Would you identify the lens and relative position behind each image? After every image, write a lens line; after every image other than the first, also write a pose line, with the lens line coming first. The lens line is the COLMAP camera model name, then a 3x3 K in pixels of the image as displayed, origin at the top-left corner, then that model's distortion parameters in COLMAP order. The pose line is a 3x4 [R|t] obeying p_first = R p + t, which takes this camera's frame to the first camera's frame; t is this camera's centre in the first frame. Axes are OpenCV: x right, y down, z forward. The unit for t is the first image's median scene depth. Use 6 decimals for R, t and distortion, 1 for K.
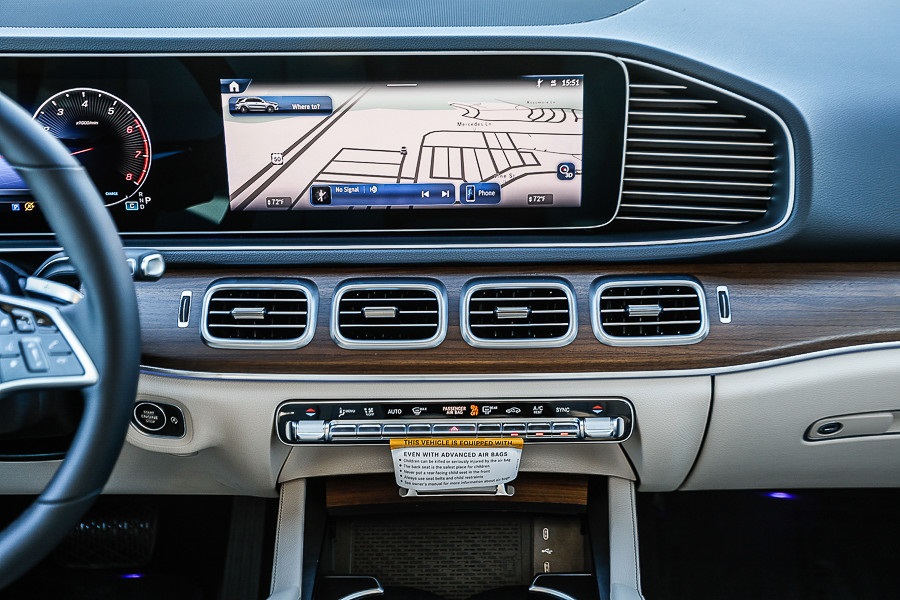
lens RADIAL K [[1282.8, 0, 453.0], [0, 1282.8, 296.5], [0, 0, 1]] dist [0.114052, 0.000000]
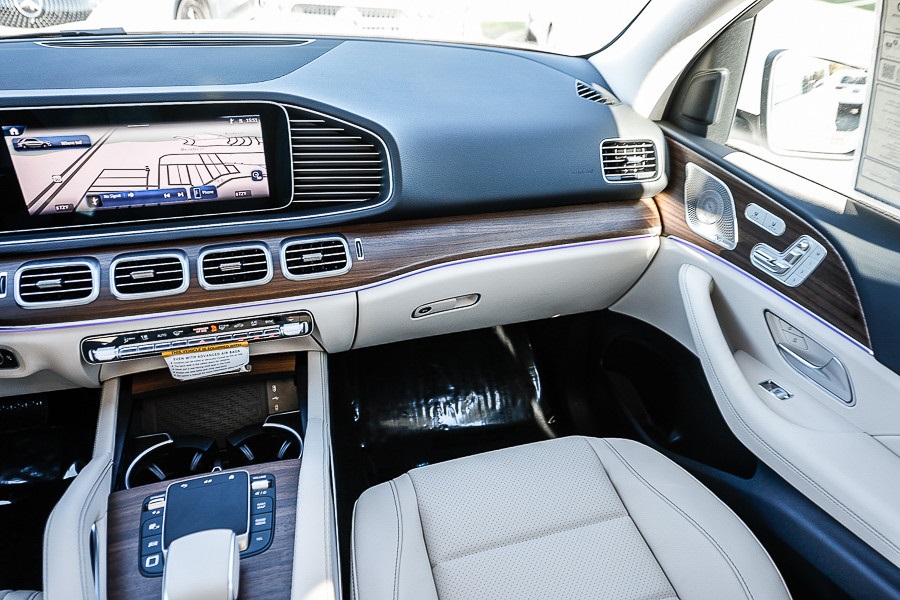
lens RADIAL K [[617.6, 0, 464.5], [0, 617.6, 303.3], [0, 0, 1]] dist [-0.057809, 0.047096]
pose [[0.949309, -0.115770, 0.292250, 0.092110], [0.075060, 0.986300, 0.146893, -0.032112], [-0.305252, -0.117511, 0.944993, 0.166681]]
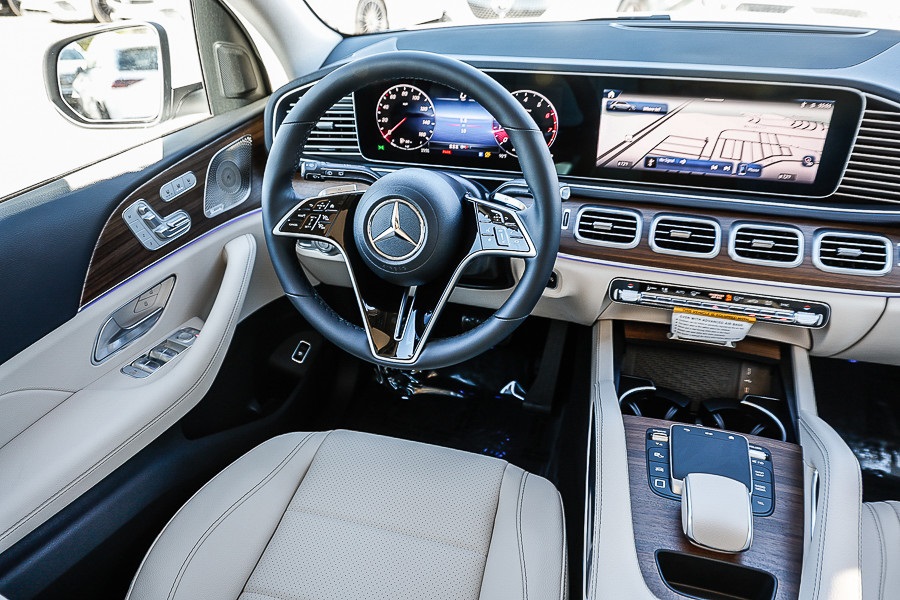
lens RADIAL K [[617.6, 0, 457.1], [0, 617.6, 303.1], [0, 0, 1]] dist [-0.057809, 0.047096]
pose [[0.960308, 0.142359, -0.239879, -0.130074], [-0.106980, 0.982167, 0.154607, 0.007987], [0.257611, -0.122808, 0.958413, 0.121554]]
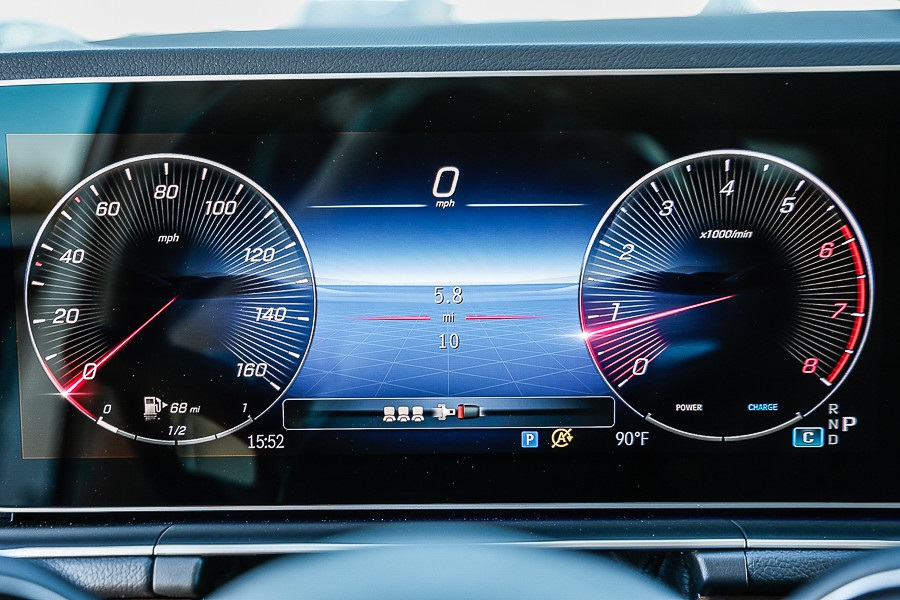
lens RADIAL K [[1282.8, 0, 449.6], [0, 1282.8, 299.9], [0, 0, 1]] dist [0.114052, 0.000000]
pose [[0.999962, 0.005701, 0.006549, -0.375969], [-0.004173, 0.976981, -0.213287, -0.025277], [-0.007615, 0.213251, 0.976968, 0.606711]]
